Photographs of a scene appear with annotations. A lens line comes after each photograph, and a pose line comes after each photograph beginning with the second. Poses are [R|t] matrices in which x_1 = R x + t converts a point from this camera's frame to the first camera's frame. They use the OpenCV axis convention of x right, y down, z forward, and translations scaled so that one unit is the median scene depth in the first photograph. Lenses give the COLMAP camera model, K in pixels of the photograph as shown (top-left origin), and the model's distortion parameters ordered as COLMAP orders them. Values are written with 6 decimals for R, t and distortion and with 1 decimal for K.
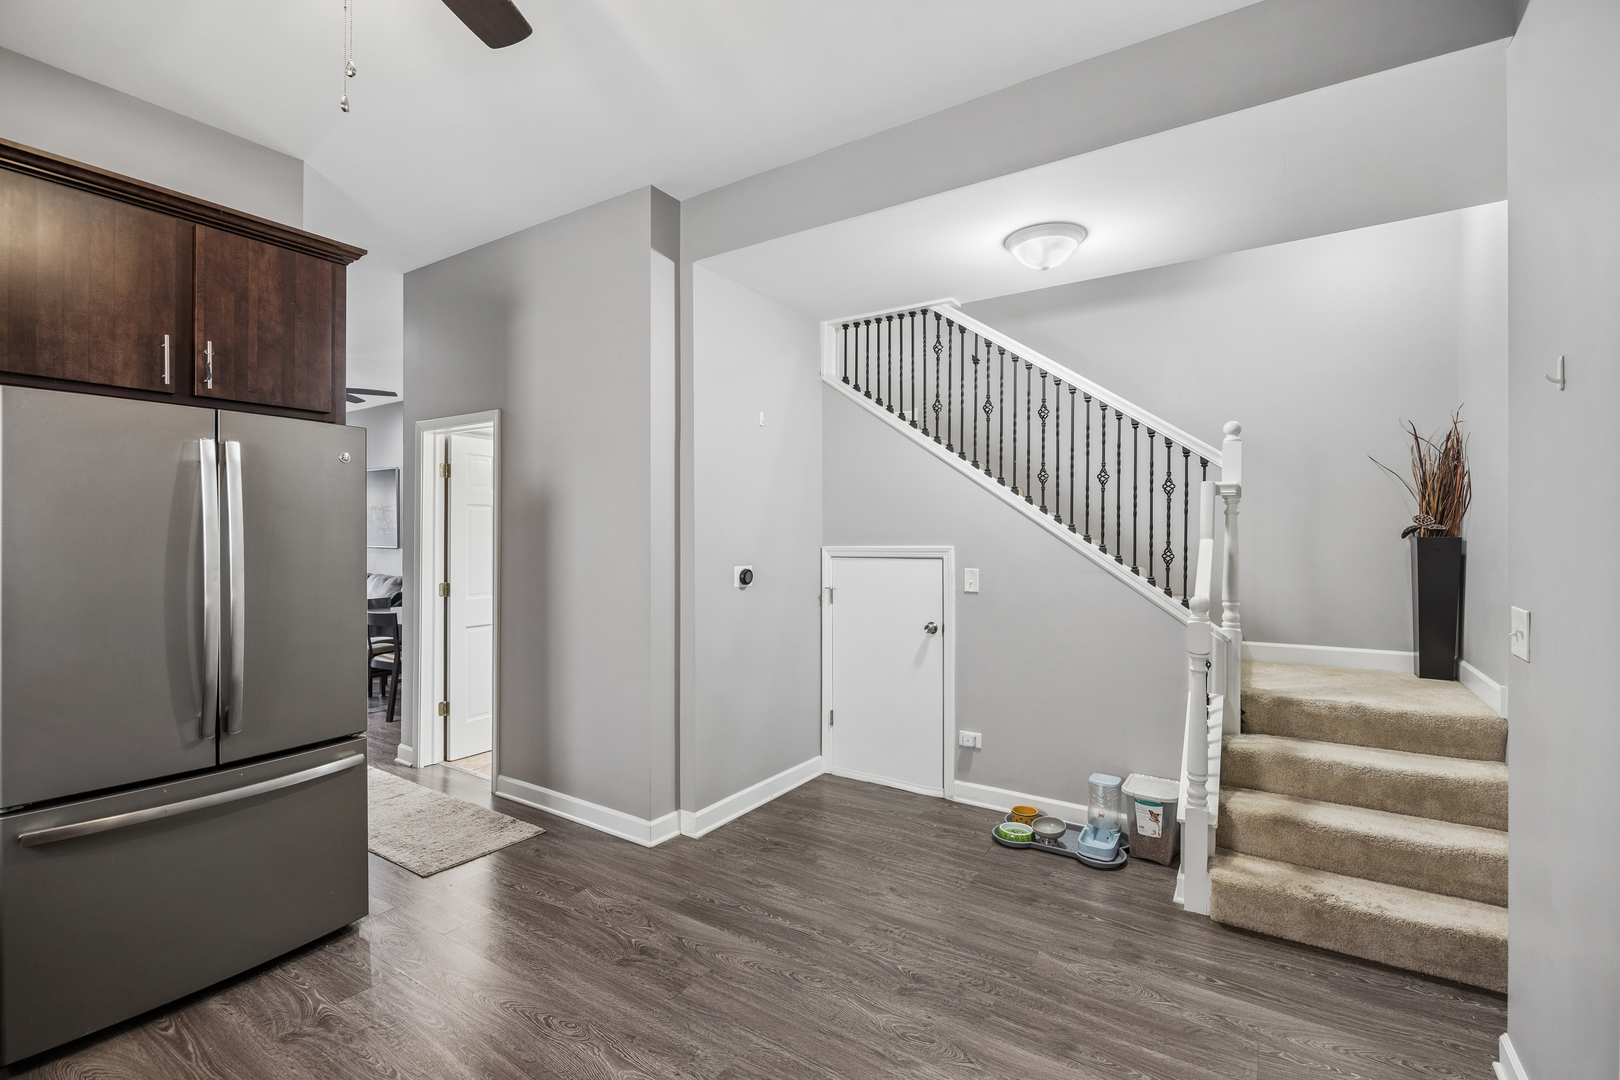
lens RADIAL K [[726.9, 0, 807.1], [0, 726.9, 535.8], [0, 0, 1]] dist [-0.001254, 0.000097]
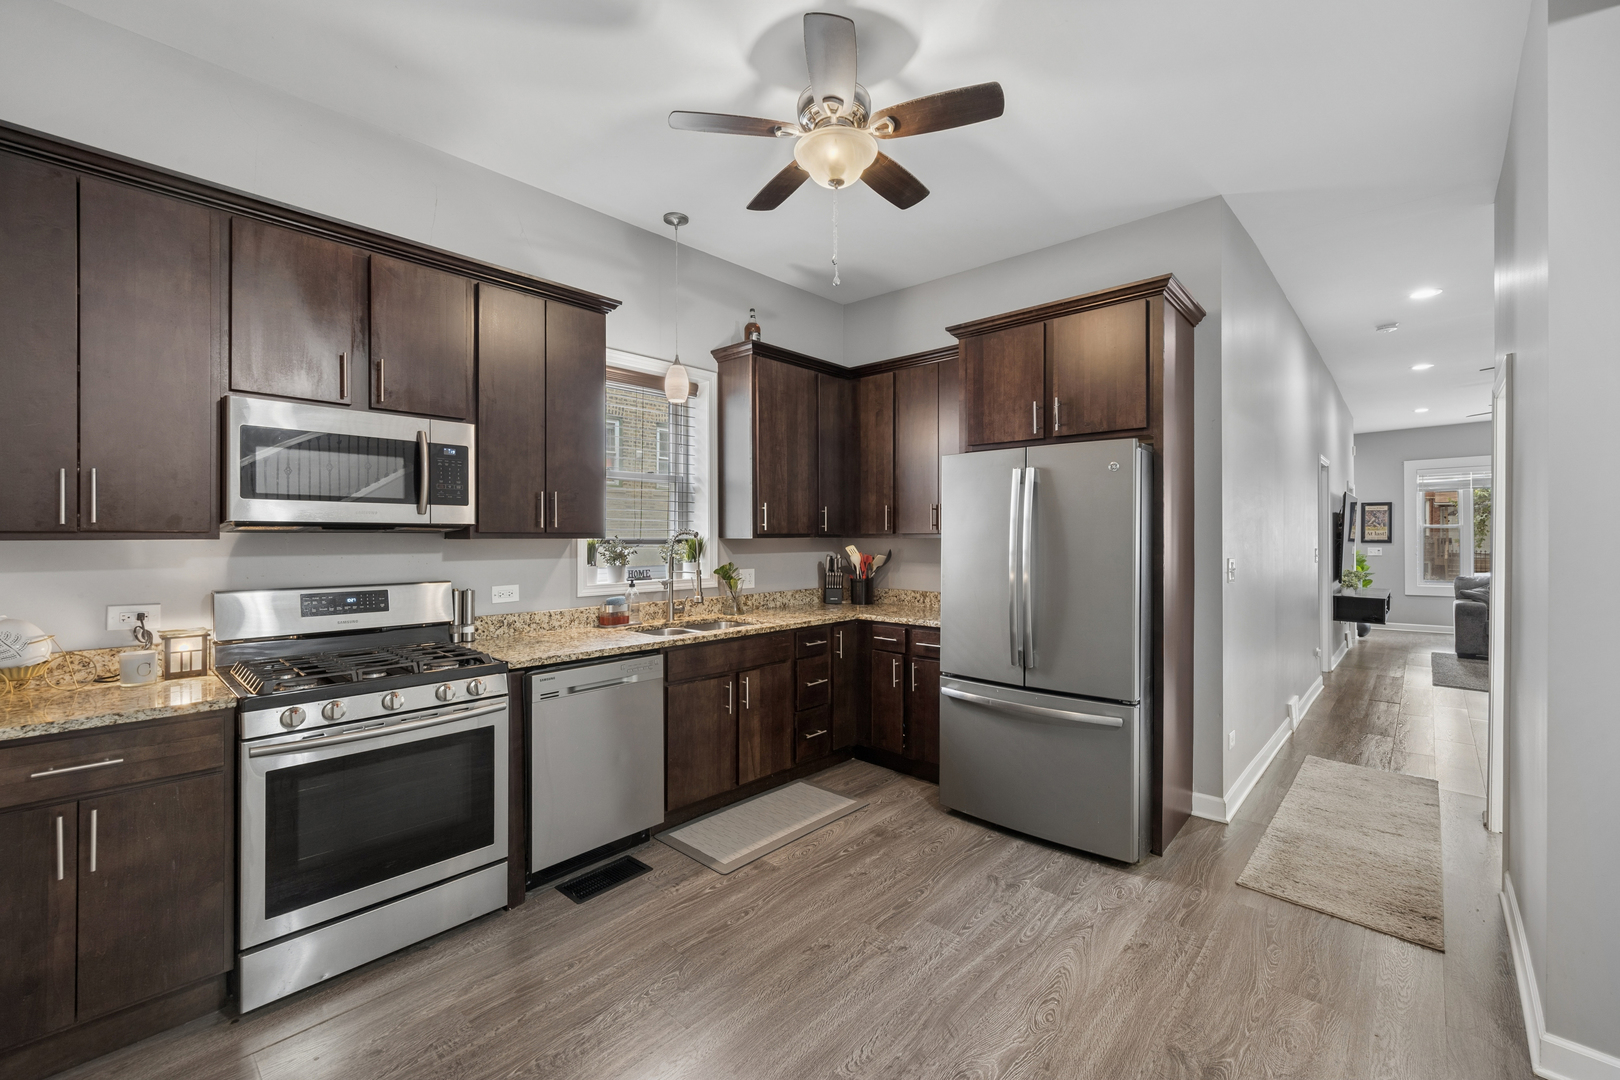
lens RADIAL K [[670.3, 0, 810.0], [0, 670.3, 540.0], [0, 0, 1]] dist [0.002637, 0.001088]
pose [[-0.160947, 0.005146, -0.986950, 0.607493], [-0.005240, 0.999968, 0.006068, 0.010185], [0.986949, 0.006149, -0.160915, 0.779526]]
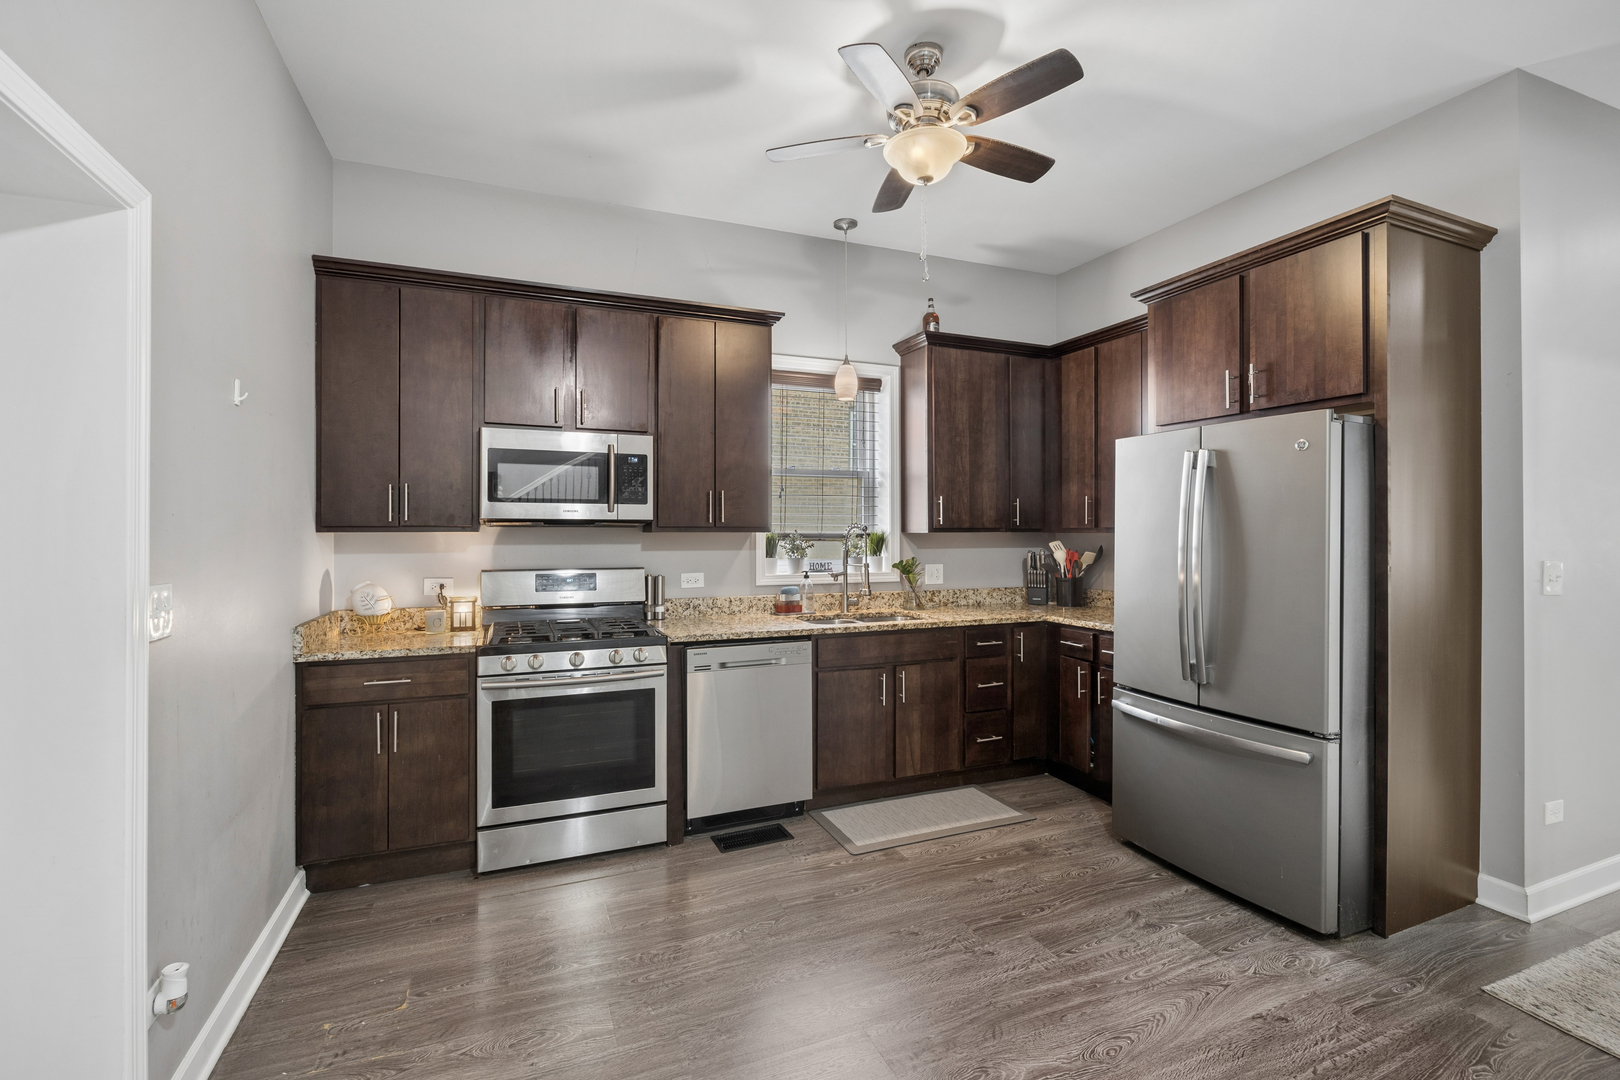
lens RADIAL K [[726.9, 0, 807.1], [0, 726.9, 535.8], [0, 0, 1]] dist [-0.001254, 0.000097]
pose [[-0.557209, 0.003977, -0.830363, 0.621669], [-0.005856, 0.999945, 0.008718, 0.011081], [0.830352, 0.009721, -0.557155, 1.126755]]
